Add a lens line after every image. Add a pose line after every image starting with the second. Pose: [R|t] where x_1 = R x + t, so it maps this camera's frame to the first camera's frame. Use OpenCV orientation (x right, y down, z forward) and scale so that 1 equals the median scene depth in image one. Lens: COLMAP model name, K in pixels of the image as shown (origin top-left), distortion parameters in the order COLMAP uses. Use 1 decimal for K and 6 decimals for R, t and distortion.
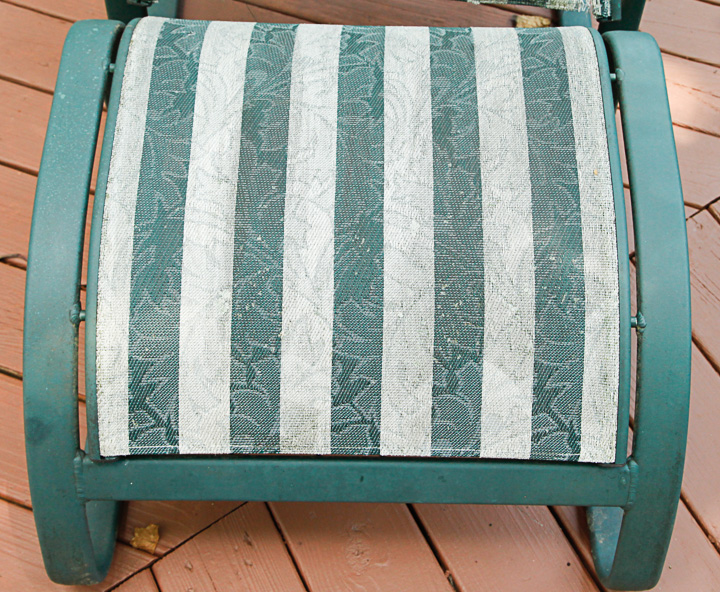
lens RADIAL K [[1246.7, 0, 360.0], [0, 1246.7, 296.0], [0, 0, 1]] dist [0.016439, 0.013925]
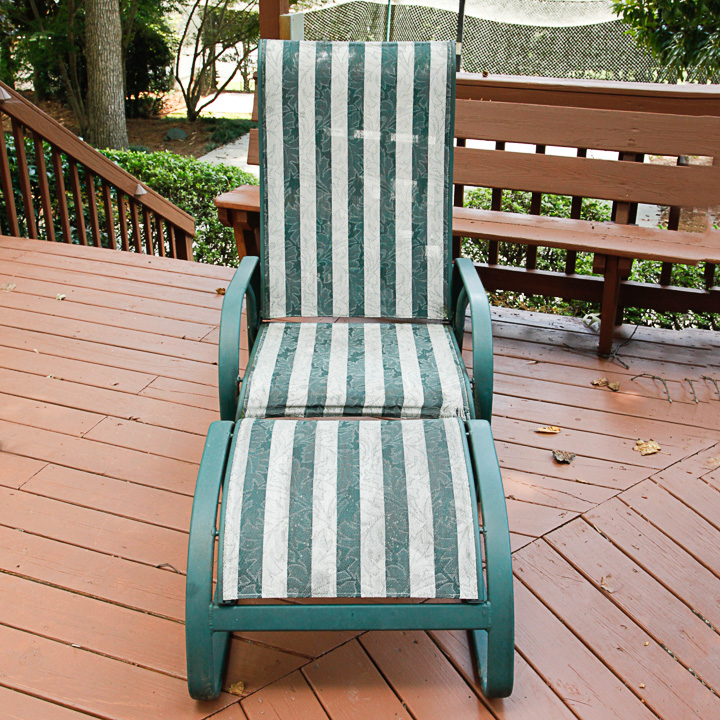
lens RADIAL K [[999.6, 0, 360.0], [0, 999.6, 360.0], [0, 0, 1]] dist [-0.003715, 0.020552]
pose [[0.999619, -0.027279, 0.004172, 0.018091], [0.026120, 0.886478, -0.462033, 0.535101], [0.008906, 0.461966, 0.886853, -0.613840]]
